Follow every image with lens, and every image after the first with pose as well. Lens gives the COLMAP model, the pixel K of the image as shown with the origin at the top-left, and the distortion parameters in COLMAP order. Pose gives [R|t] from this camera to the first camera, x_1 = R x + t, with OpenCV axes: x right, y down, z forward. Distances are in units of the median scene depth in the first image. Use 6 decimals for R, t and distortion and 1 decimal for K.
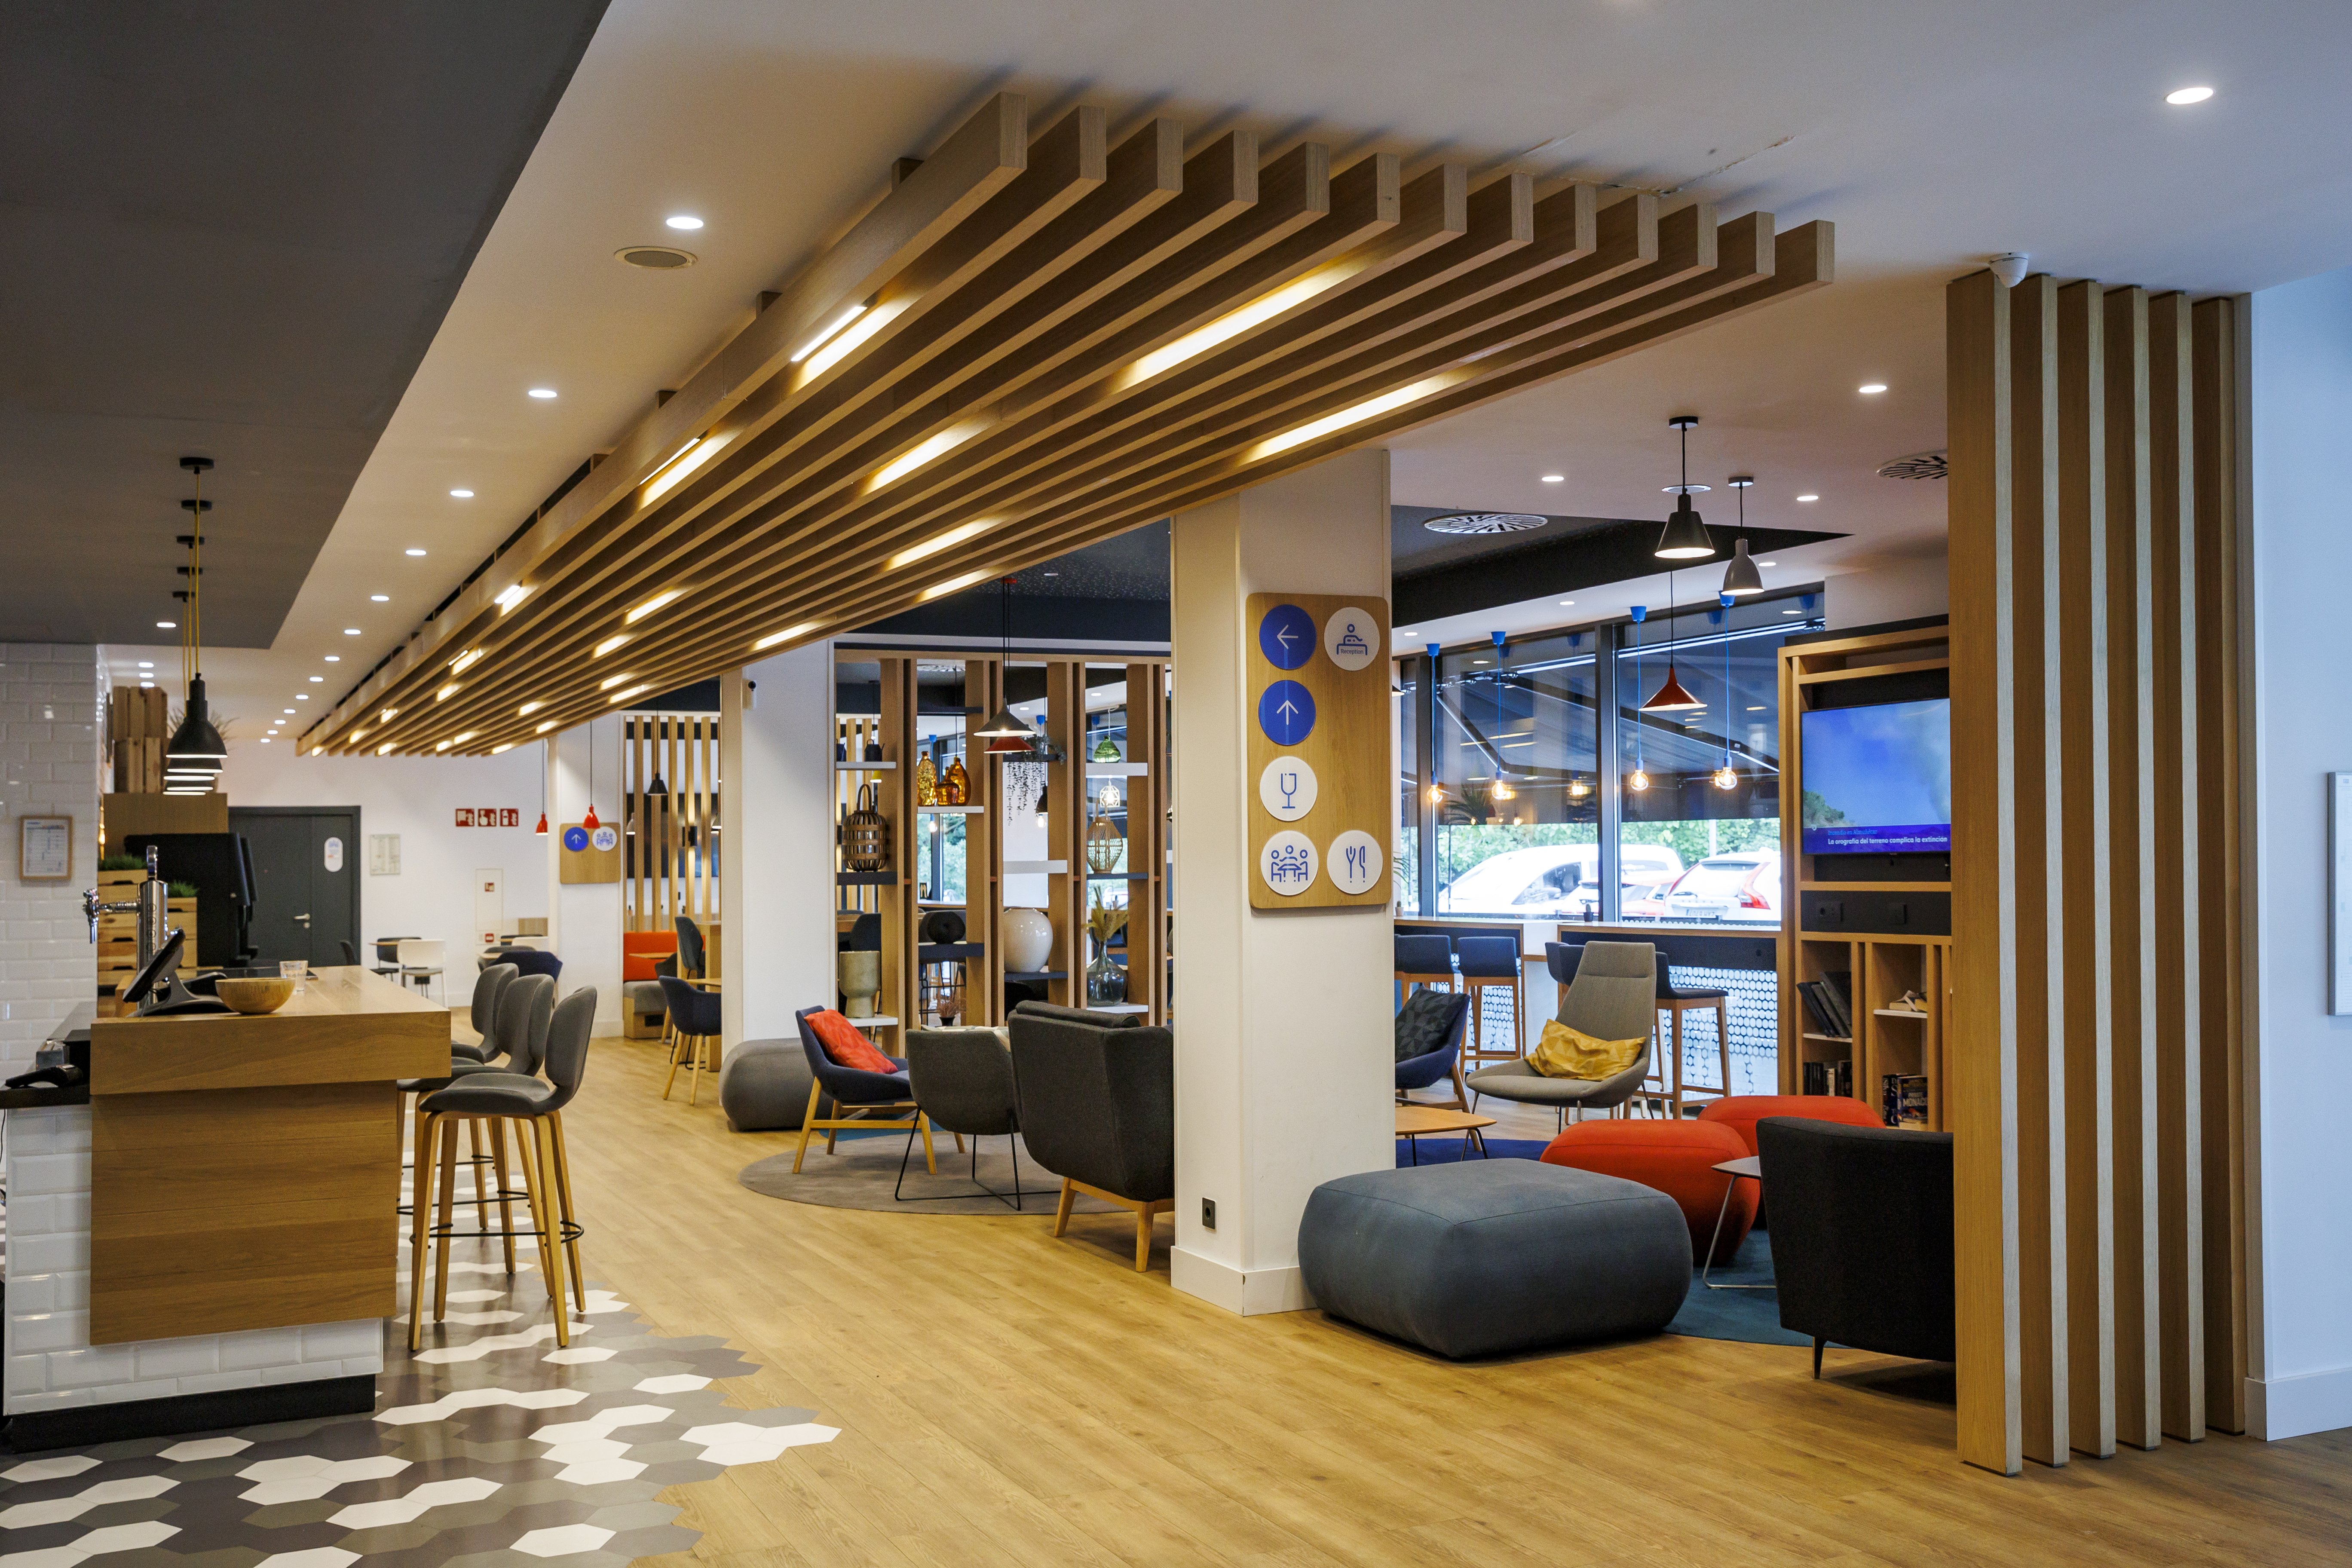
lens RADIAL K [[2213.9, 0, 1176.6], [0, 2213.9, 790.8], [0, 0, 1]] dist [-0.001135, 0.000000]
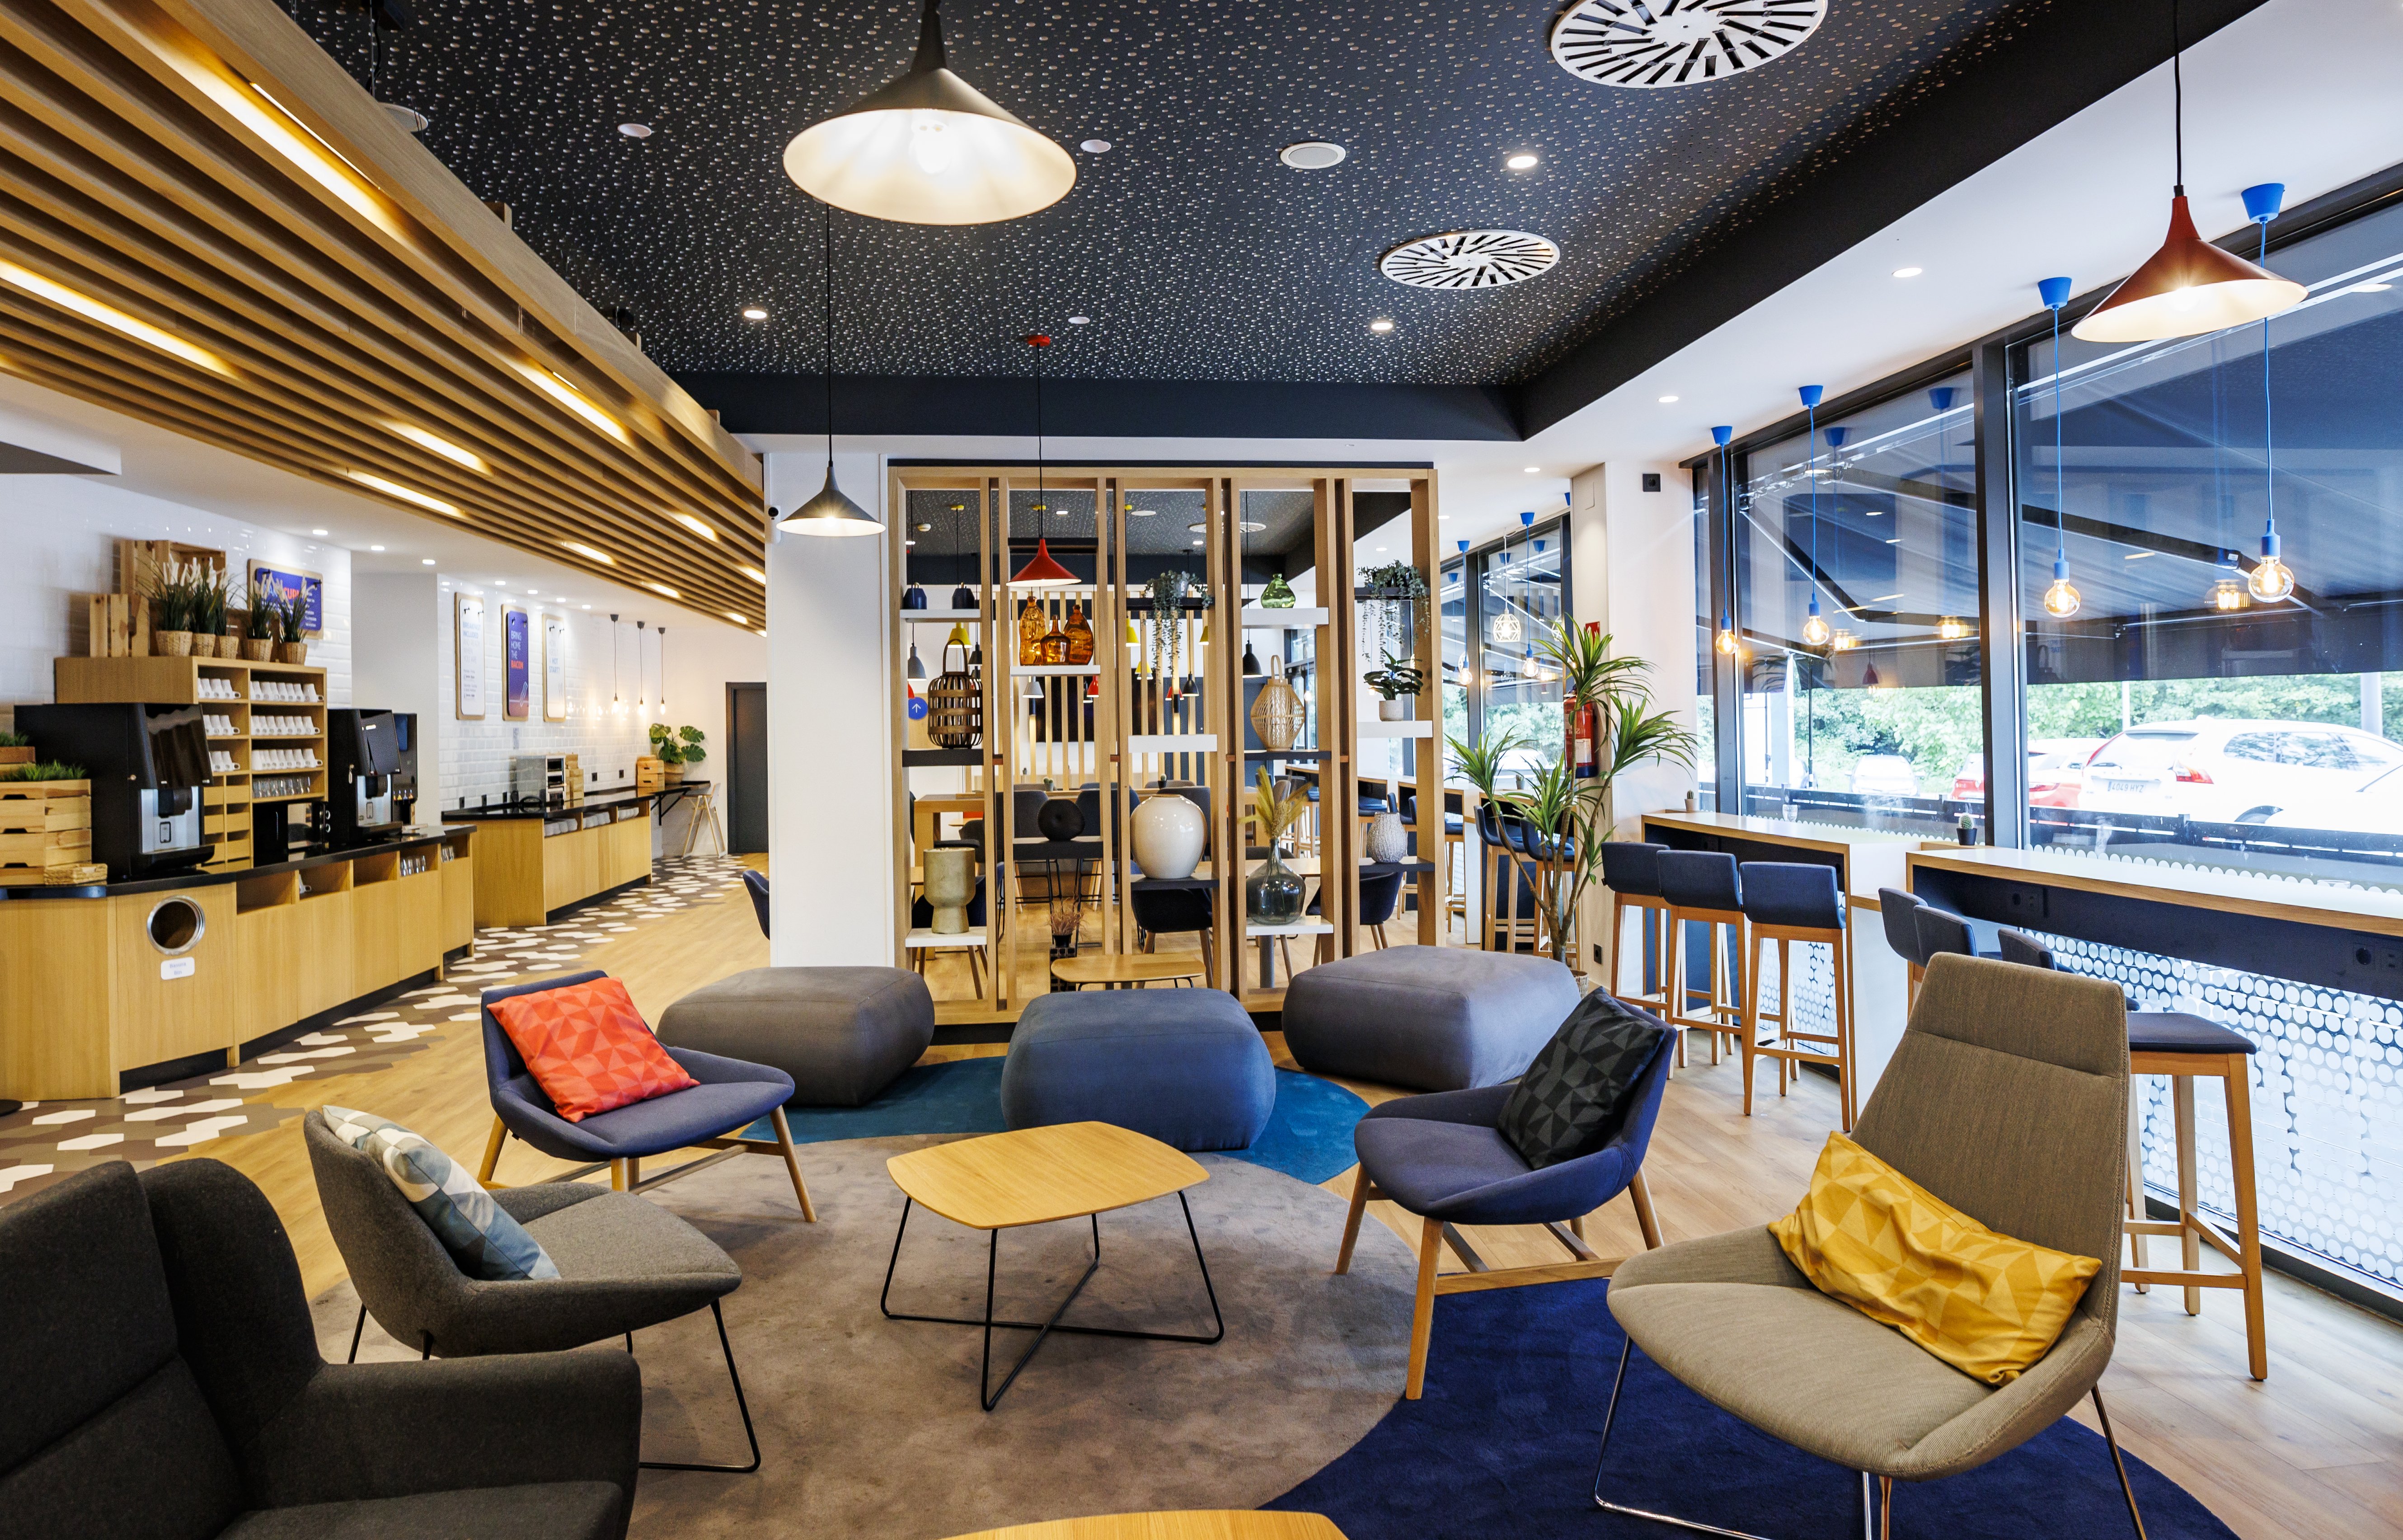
lens RADIAL K [[1451.3, 0, 1206.3], [0, 1451.3, 682.6], [0, 0, 1]] dist [-0.001739, -0.000326]
pose [[0.949852, -0.006869, -0.312625, 0.113347], [0.008624, 0.999954, 0.004230, 0.011658], [0.312582, -0.006714, 0.949867, 0.560137]]
